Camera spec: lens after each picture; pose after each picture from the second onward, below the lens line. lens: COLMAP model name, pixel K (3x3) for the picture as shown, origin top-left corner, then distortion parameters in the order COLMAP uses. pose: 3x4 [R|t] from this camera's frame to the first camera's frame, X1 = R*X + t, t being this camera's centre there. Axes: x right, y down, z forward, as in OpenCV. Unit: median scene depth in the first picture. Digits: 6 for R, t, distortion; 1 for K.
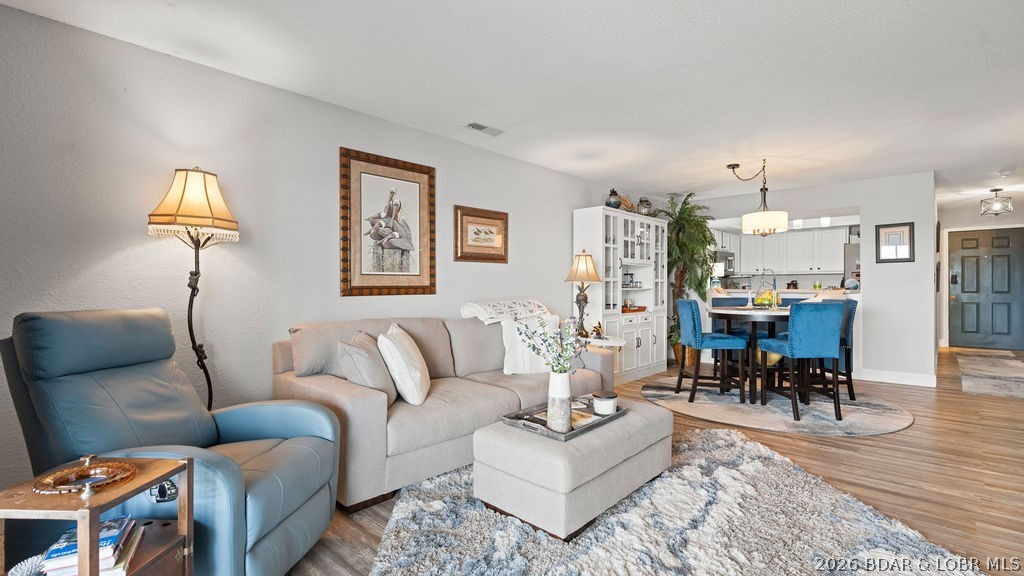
lens RADIAL K [[461.7, 0, 514.6], [0, 461.7, 288.2], [0, 0, 1]] dist [-0.004557, 0.000436]
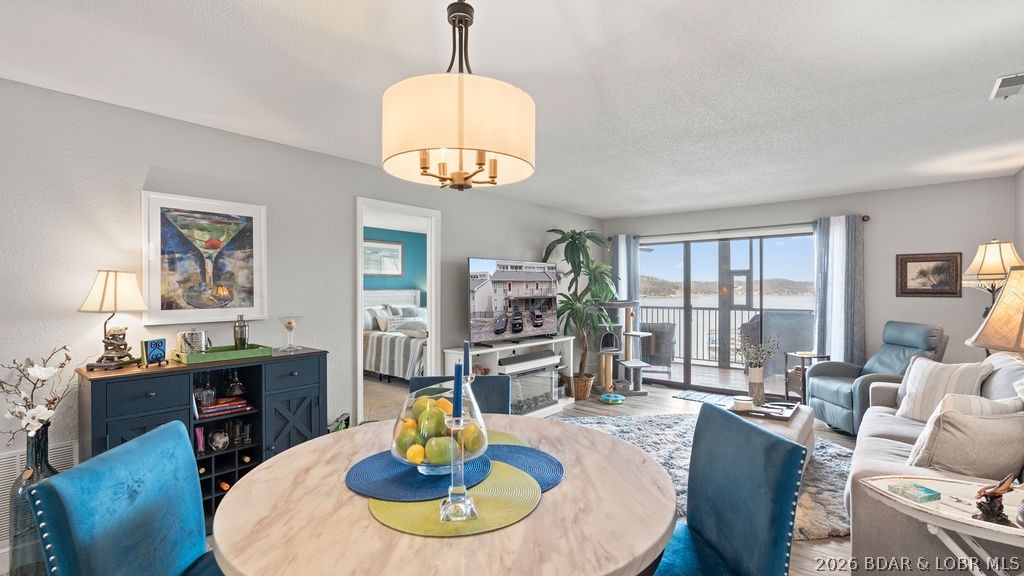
lens RADIAL K [[459.5, 0, 515.1], [0, 459.5, 284.5], [0, 0, 1]] dist [-0.007274, 0.001217]
pose [[-0.997660, 0.001275, -0.068354, 0.541357], [0.001617, 0.999986, -0.004947, -0.058158], [0.068347, -0.005046, -0.997649, 1.301658]]
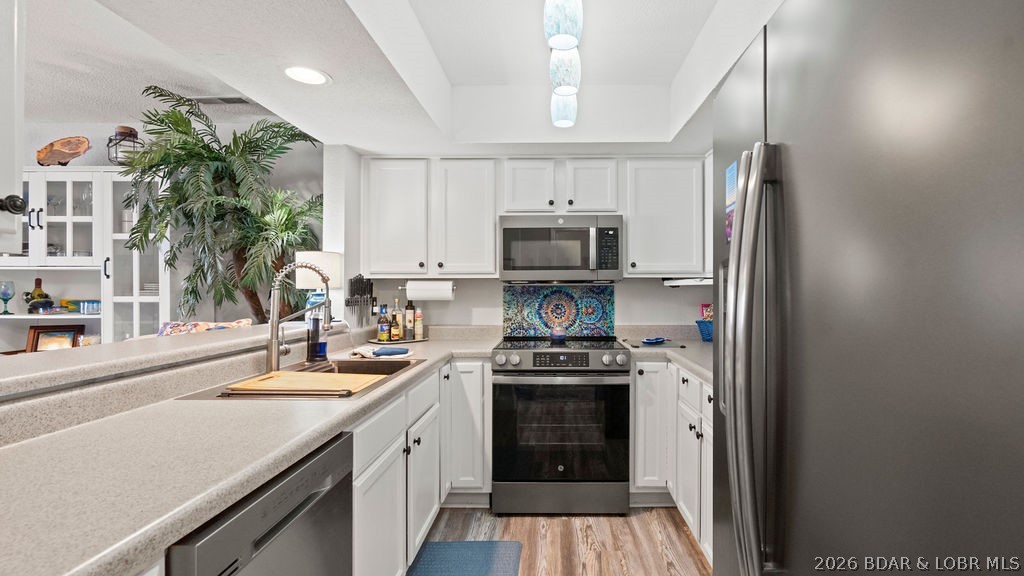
lens RADIAL K [[479.0, 0, 555.0], [0, 479.0, 288.5], [0, 0, 1]] dist [-0.004039, 0.000624]
pose [[0.684232, 0.001335, -0.729263, 1.266237], [-0.006204, 0.999973, -0.003990, -0.037906], [0.729238, 0.007254, 0.684222, 1.306502]]
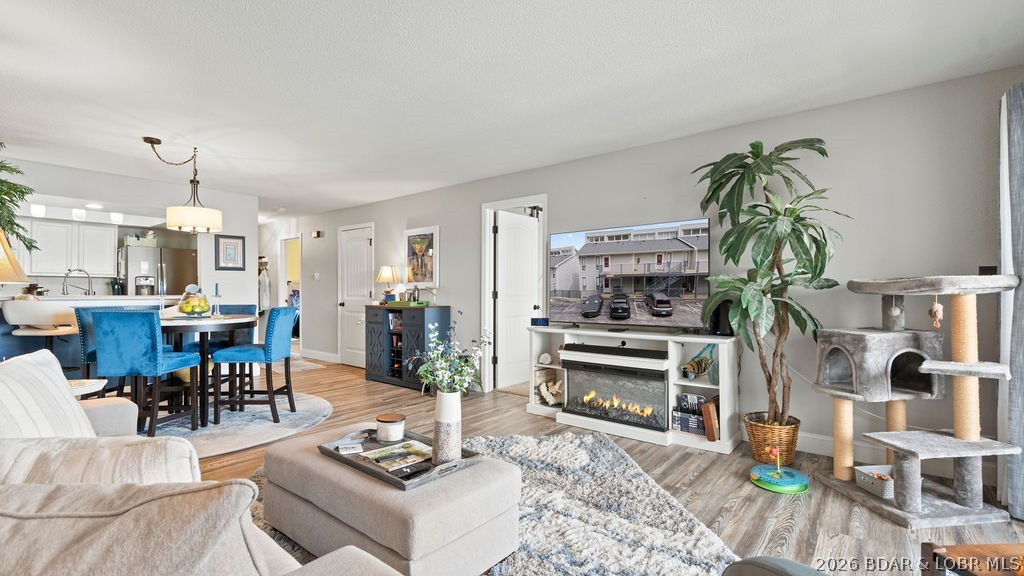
lens RADIAL K [[458.2, 0, 509.5], [0, 458.2, 290.4], [0, 0, 1]] dist [-0.008964, 0.000843]
pose [[-0.062732, 0.002556, 0.998027, -0.372338], [0.004042, 0.999989, -0.002307, -0.002519], [-0.998022, 0.003889, -0.062742, 0.468728]]
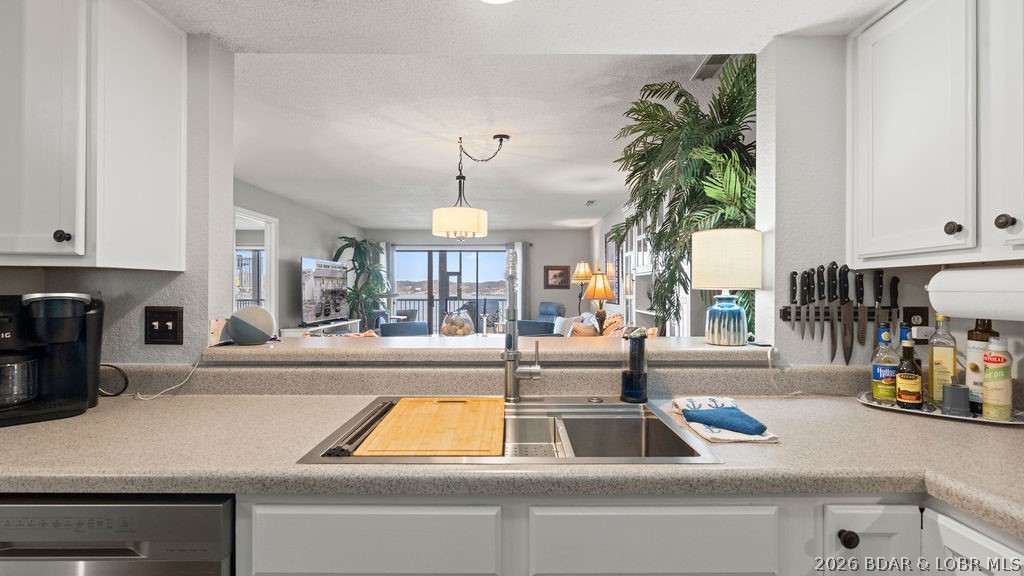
lens RADIAL K [[458.7, 0, 515.6], [0, 458.7, 289.4], [0, 0, 1]] dist [-0.012046, 0.004323]
pose [[-0.729270, 0.000365, -0.684226, 1.003556], [-0.003558, 0.999984, 0.004325, -0.039230], [0.684217, 0.005589, -0.729257, 1.638367]]
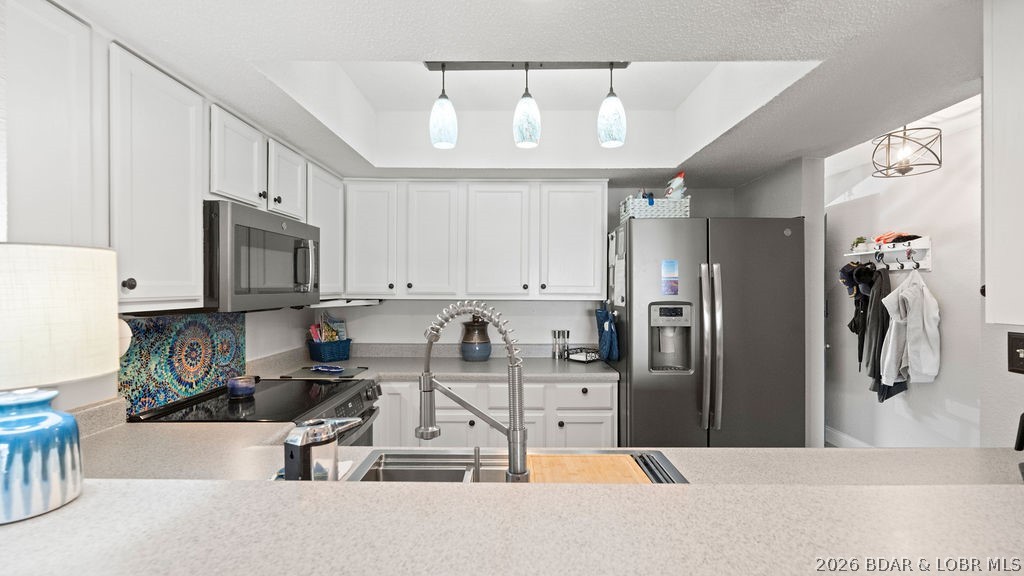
lens RADIAL K [[458.2, 0, 509.5], [0, 458.2, 290.4], [0, 0, 1]] dist [-0.008964, 0.000843]
pose [[0.738272, 0.000261, 0.674503, 0.666765], [0.001471, 0.999997, -0.001997, -0.066812], [-0.674502, 0.002466, 0.738269, 1.277849]]
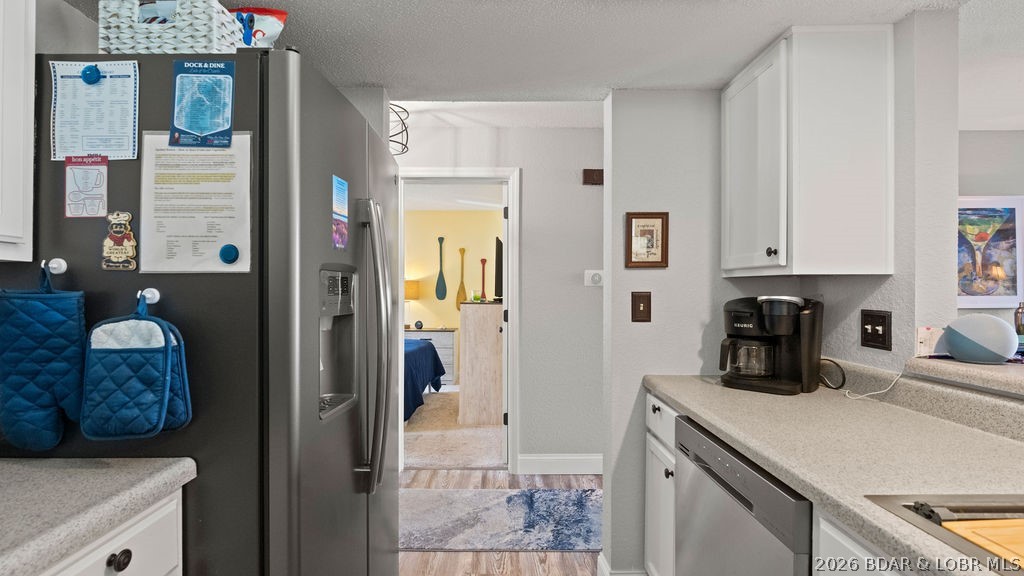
lens RADIAL K [[460.3, 0, 503.7], [0, 460.3, 290.0], [0, 0, 1]] dist [-0.006113, 0.000508]
pose [[-0.680034, 0.003113, 0.733174, 0.903414], [0.004183, 0.999991, -0.000367, -0.040175], [-0.733169, 0.002817, -0.680041, 1.644042]]
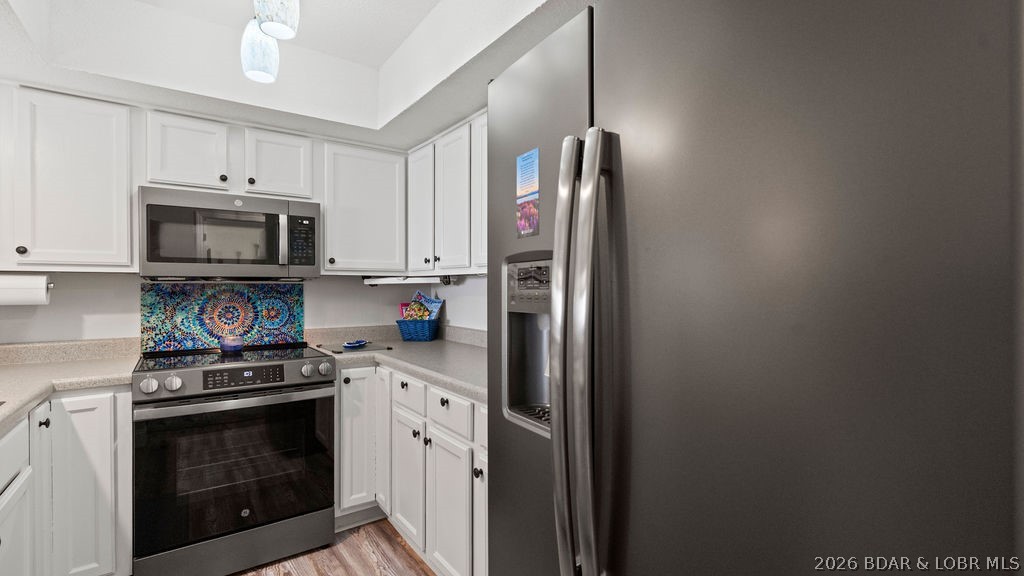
lens RADIAL K [[457.2, 0, 512.5], [0, 457.2, 290.3], [0, 0, 1]] dist [-0.003071, -0.000019]
pose [[0.982052, 0.002780, -0.188588, 1.183981], [-0.003295, 0.999992, -0.002418, -0.036748], [0.188580, 0.002996, 0.982053, 1.326134]]
